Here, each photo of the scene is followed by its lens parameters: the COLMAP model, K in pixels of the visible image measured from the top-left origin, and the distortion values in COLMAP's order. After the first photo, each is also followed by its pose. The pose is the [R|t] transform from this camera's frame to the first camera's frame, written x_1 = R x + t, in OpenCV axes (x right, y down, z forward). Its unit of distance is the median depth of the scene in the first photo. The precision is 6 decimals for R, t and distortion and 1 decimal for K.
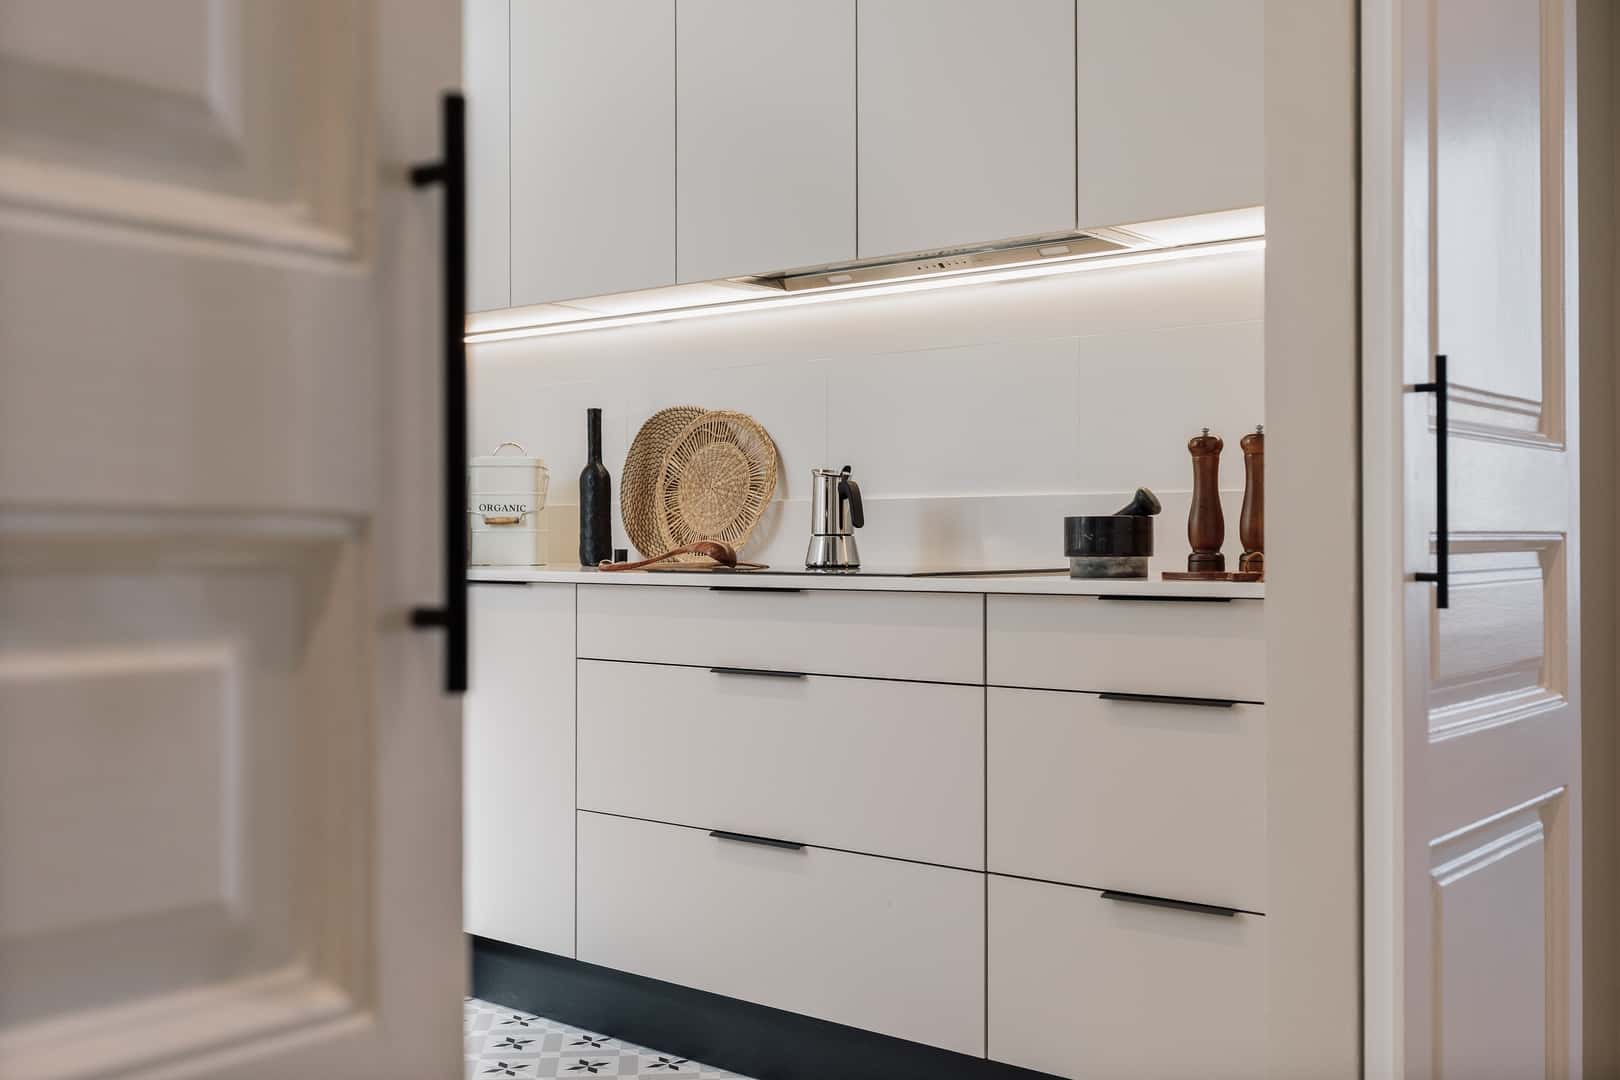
lens RADIAL K [[1646.8, 0, 810.0], [0, 1646.8, 540.0], [0, 0, 1]] dist [-0.000681, -0.000324]
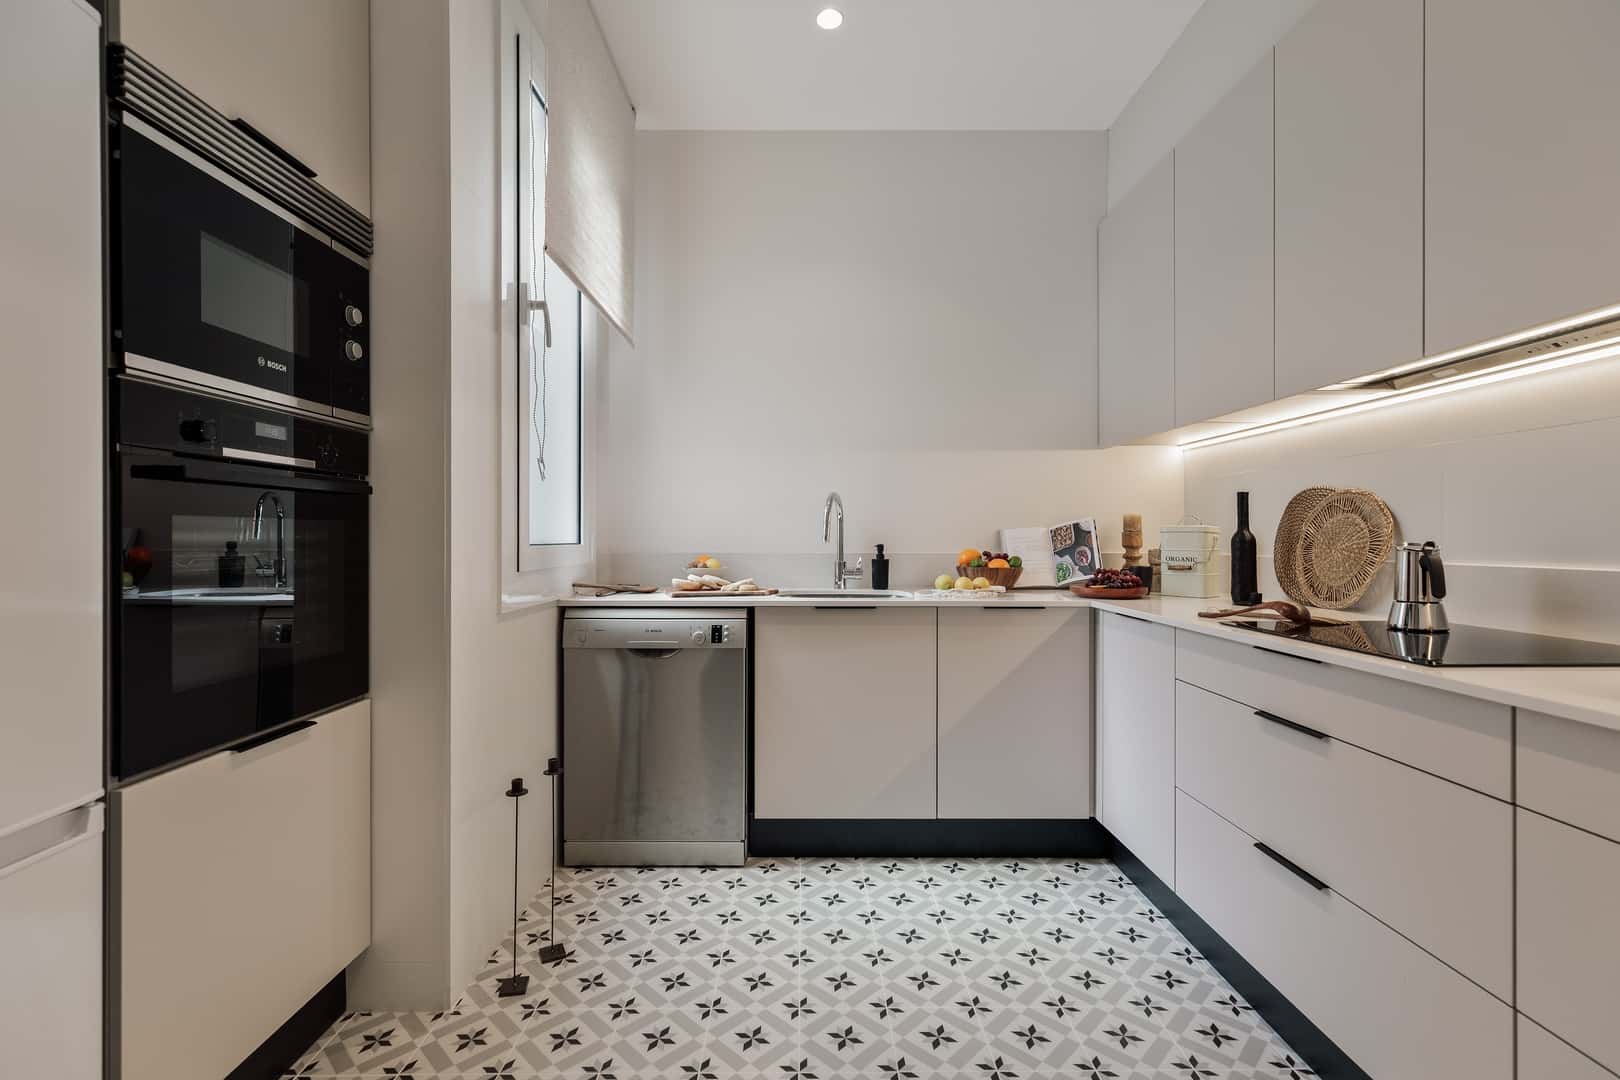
lens RADIAL K [[736.7, 0, 810.0], [0, 736.7, 540.0], [0, 0, 1]] dist [-0.002097, -0.000129]
pose [[0.648913, 0.006132, -0.760838, 0.112569], [-0.002063, 0.999978, 0.006300, -0.042110], [0.760860, -0.002519, 0.648911, 0.310389]]
